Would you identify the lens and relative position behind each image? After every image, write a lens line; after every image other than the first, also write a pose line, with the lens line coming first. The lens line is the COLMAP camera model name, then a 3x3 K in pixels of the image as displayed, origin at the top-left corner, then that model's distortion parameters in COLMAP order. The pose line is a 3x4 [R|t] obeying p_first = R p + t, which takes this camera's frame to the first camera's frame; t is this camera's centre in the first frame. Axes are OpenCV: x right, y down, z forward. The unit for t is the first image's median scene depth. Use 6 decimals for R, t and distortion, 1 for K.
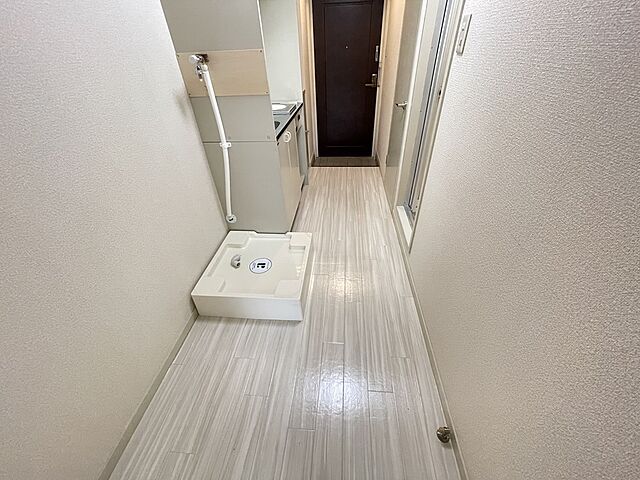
lens RADIAL K [[258.2, 0, 318.1], [0, 258.2, 240.3], [0, 0, 1]] dist [-0.000865, -0.000025]
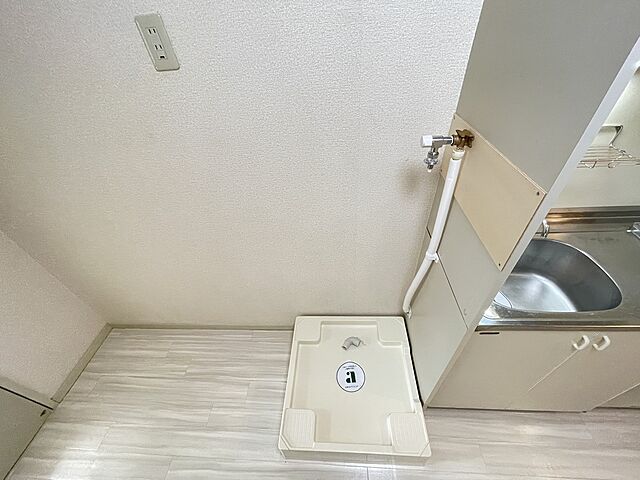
lens RADIAL K [[258.2, 0, 319.8], [0, 258.2, 239.1], [0, 0, 1]] dist [-0.000865, -0.000025]
pose [[0.040788, 0.677740, -0.734170, 0.080562], [-0.547571, 0.629777, 0.550951, -0.698073], [0.835765, 0.379538, 0.396798, 0.603407]]
